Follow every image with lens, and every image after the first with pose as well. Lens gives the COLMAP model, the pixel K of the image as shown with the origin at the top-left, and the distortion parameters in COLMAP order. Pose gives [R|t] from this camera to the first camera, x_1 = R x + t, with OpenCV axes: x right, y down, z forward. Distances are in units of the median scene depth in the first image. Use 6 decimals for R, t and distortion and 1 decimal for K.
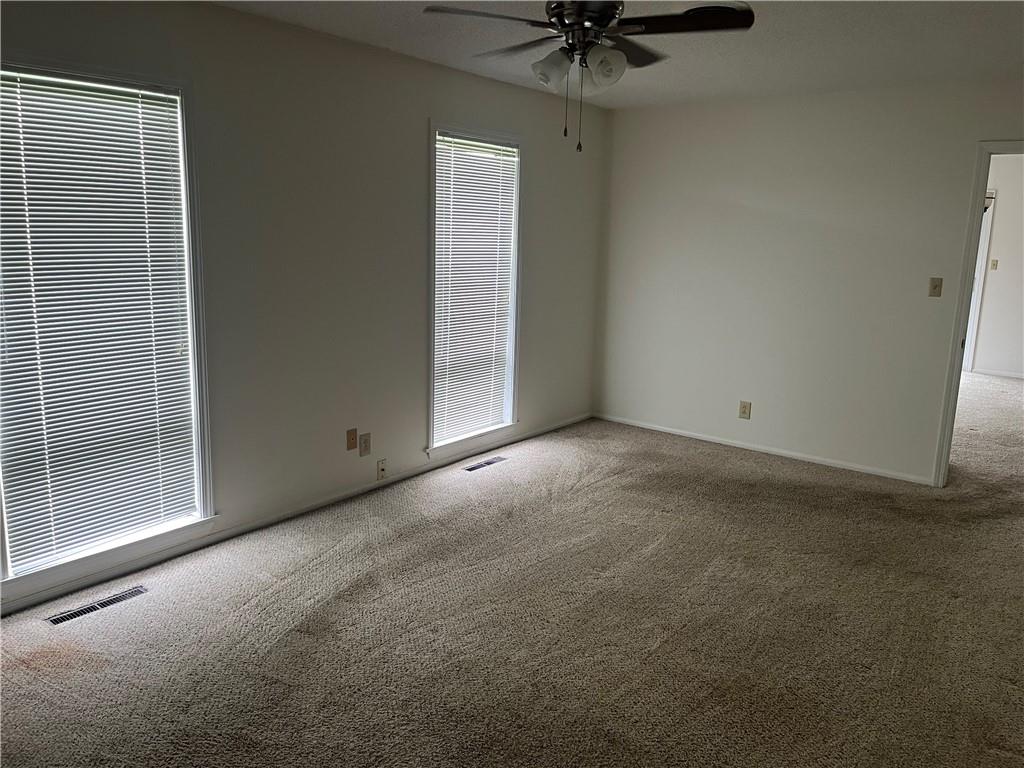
lens RADIAL K [[765.1, 0, 488.9], [0, 765.1, 382.8], [0, 0, 1]] dist [0.117722, -0.181014]
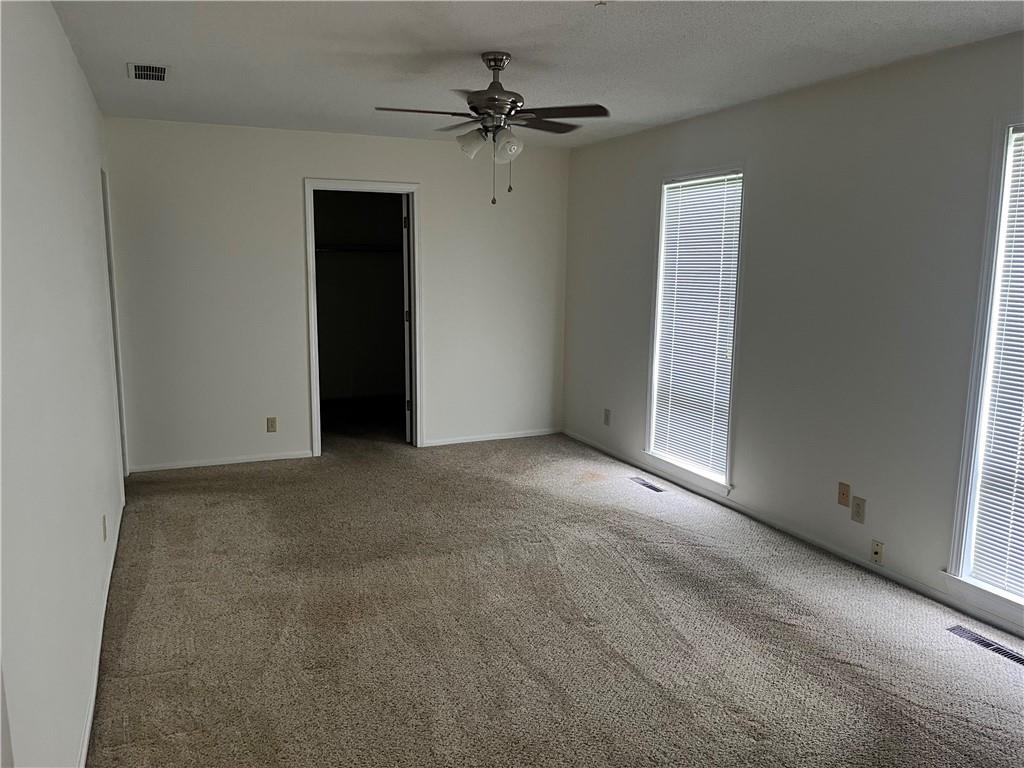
lens RADIAL K [[765.1, 0, 488.9], [0, 765.1, 382.8], [0, 0, 1]] dist [0.117722, -0.181014]
pose [[-0.488030, 0.111545, -0.865670, 0.935439], [-0.193590, 0.953264, 0.231970, -0.213682], [0.851087, 0.280794, -0.443627, 1.163568]]
